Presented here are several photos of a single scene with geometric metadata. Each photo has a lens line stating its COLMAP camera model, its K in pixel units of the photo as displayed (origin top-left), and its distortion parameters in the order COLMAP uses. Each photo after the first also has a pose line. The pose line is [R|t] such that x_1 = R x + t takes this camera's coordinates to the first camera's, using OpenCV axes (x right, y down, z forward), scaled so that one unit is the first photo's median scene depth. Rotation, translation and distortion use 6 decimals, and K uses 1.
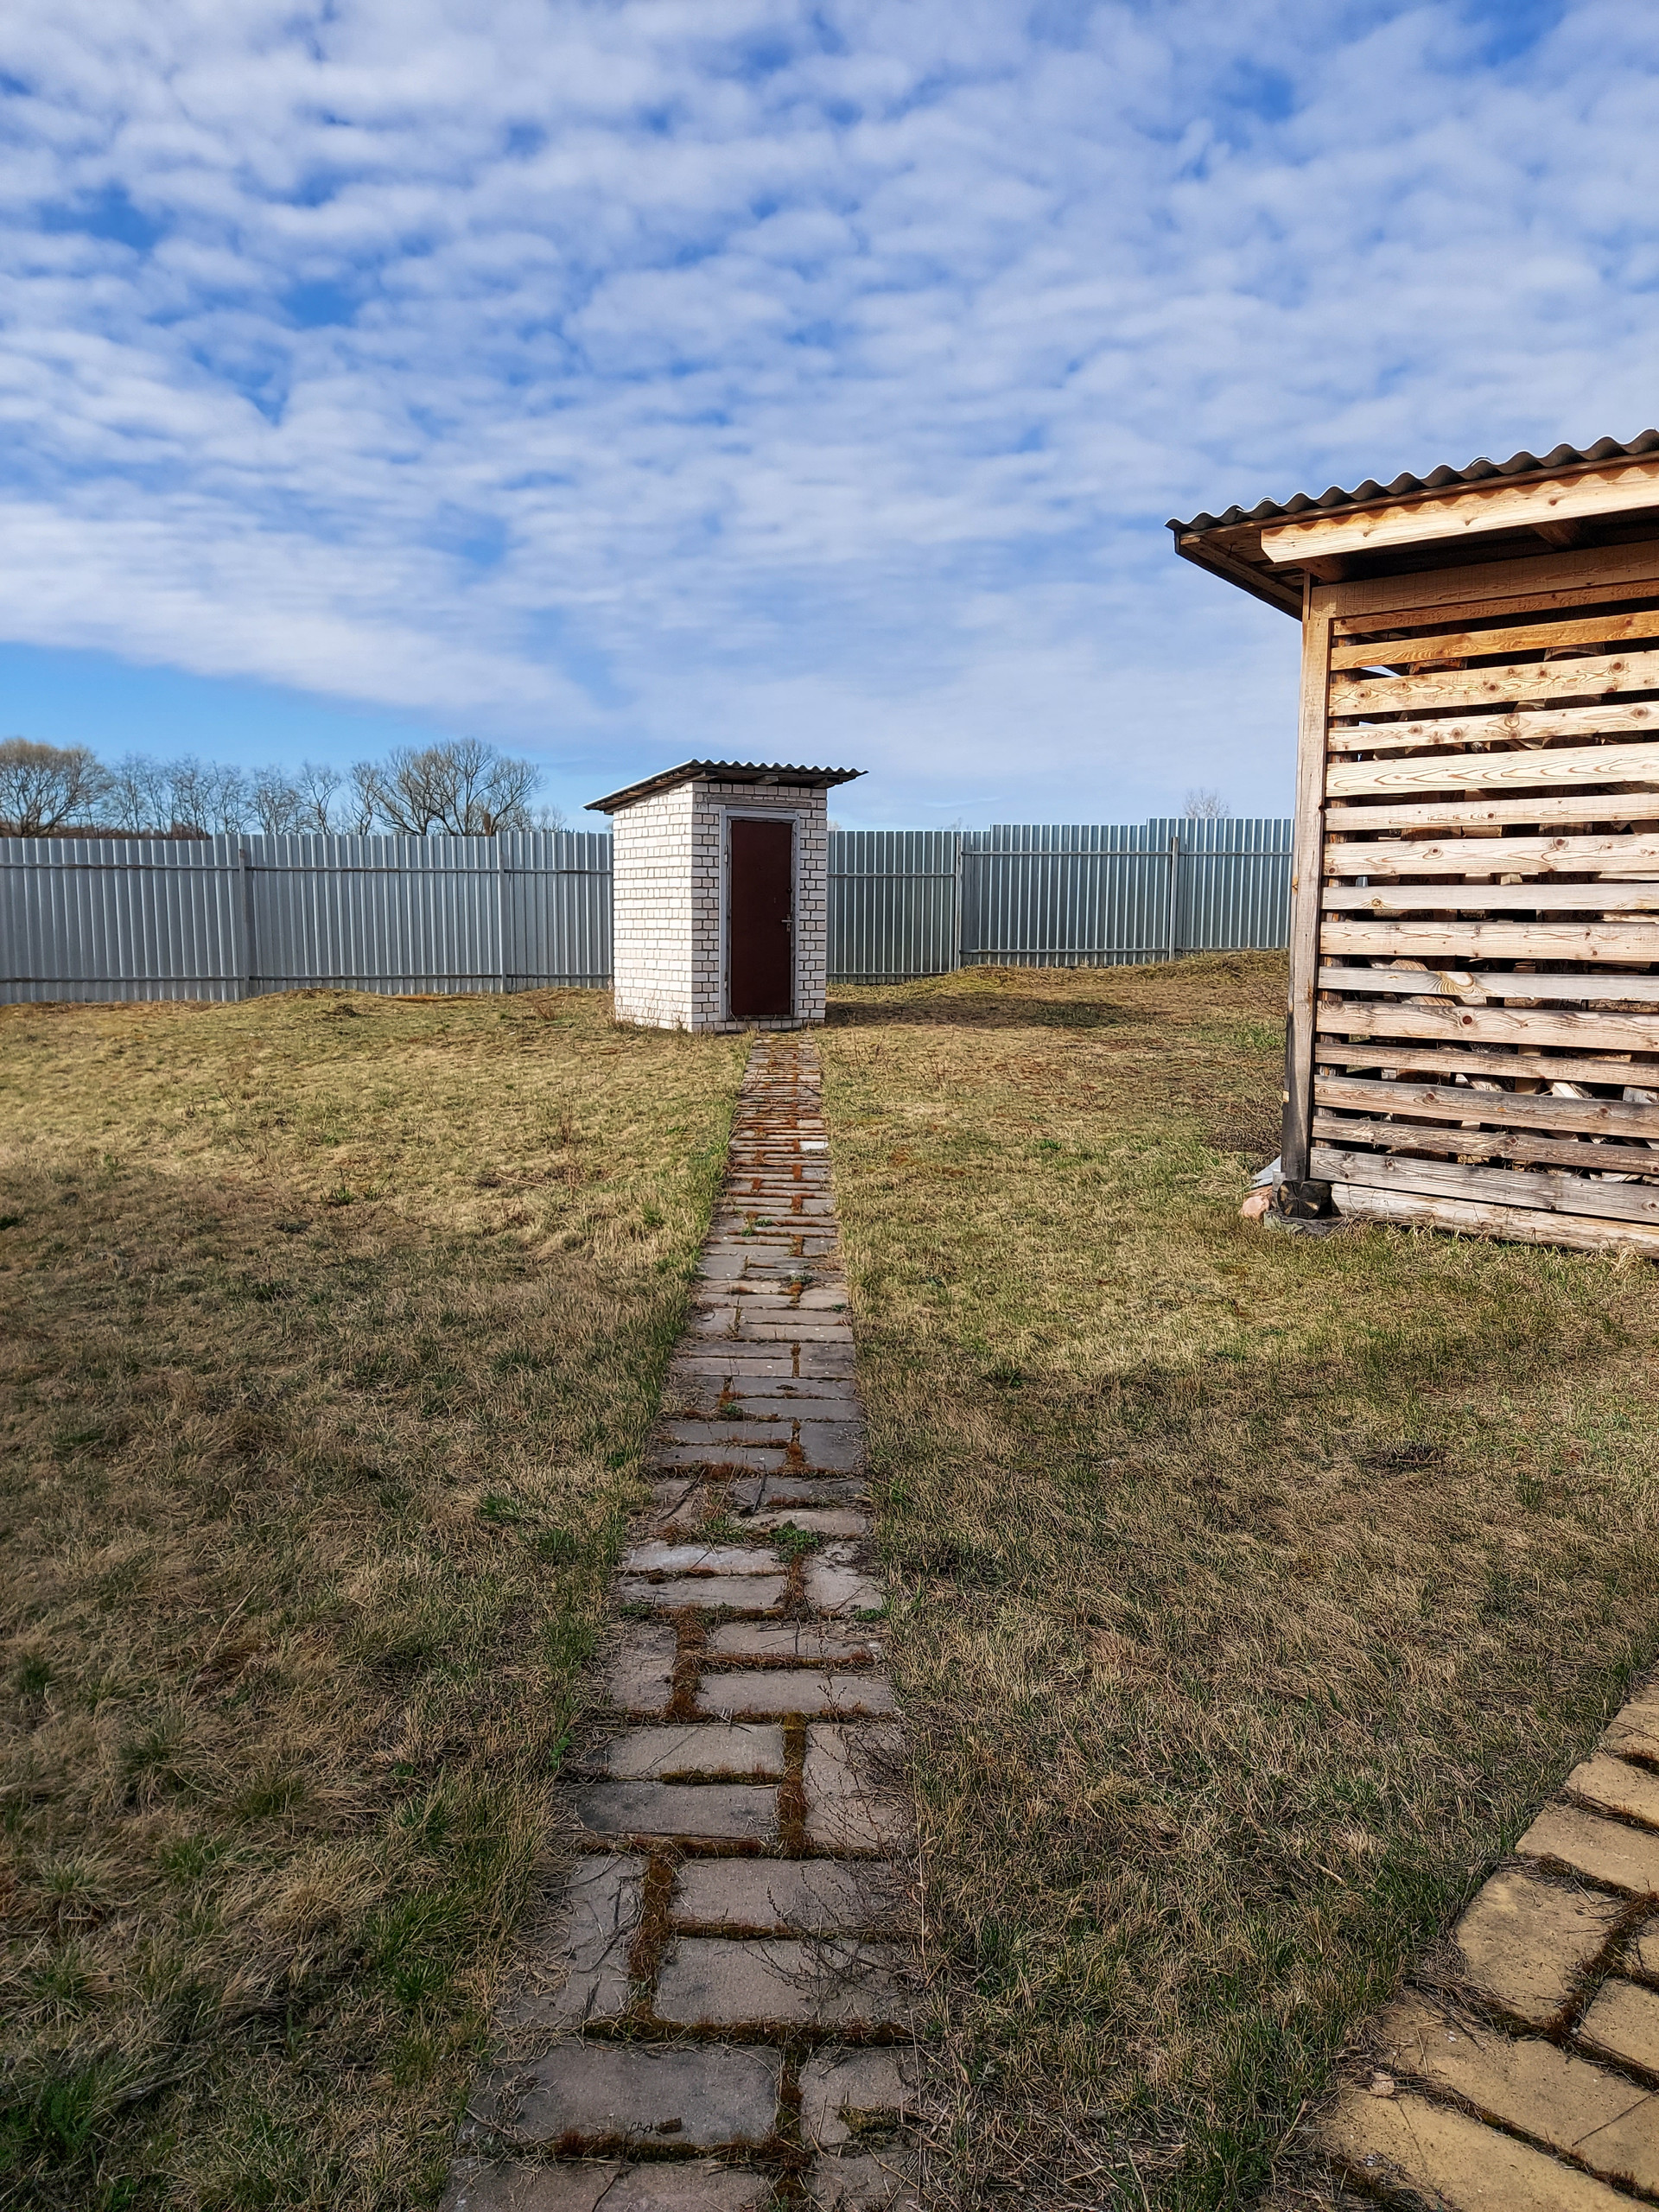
lens RADIAL K [[1595.3, 0, 842.2], [0, 1595.3, 1086.4], [0, 0, 1]] dist [0.090748, -0.074101]
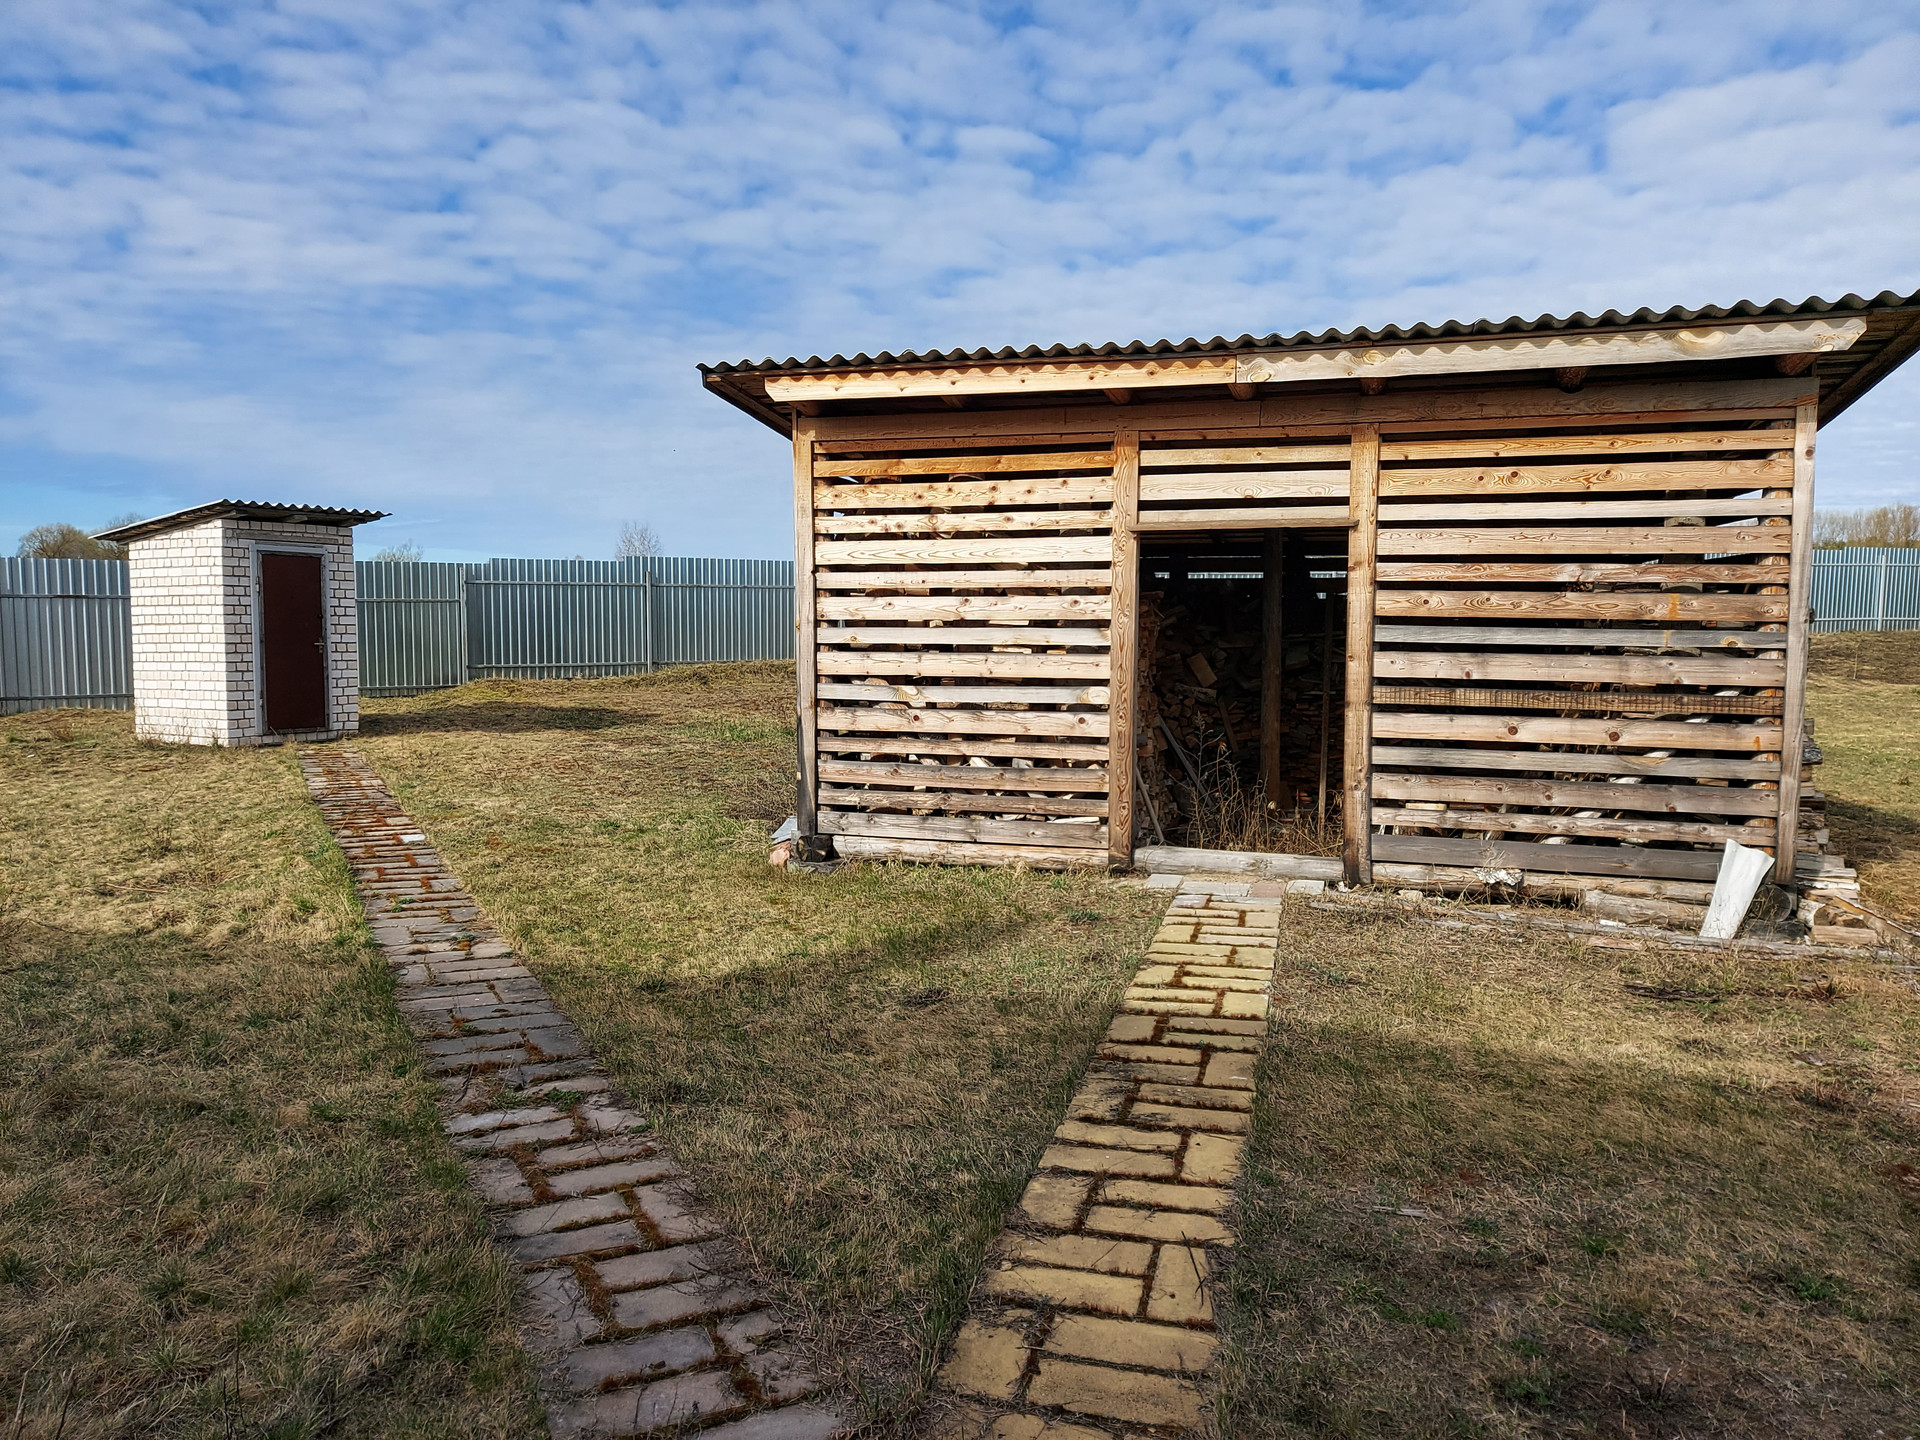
lens RADIAL K [[1384.8, 0, 951.1], [0, 1384.8, 713.7], [0, 0, 1]] dist [0.090748, -0.074101]
pose [[0.901977, -0.030980, 0.430672, -0.130838], [0.049677, 0.998245, -0.032232, -0.002359], [-0.428917, 0.050467, 0.901933, -0.159848]]
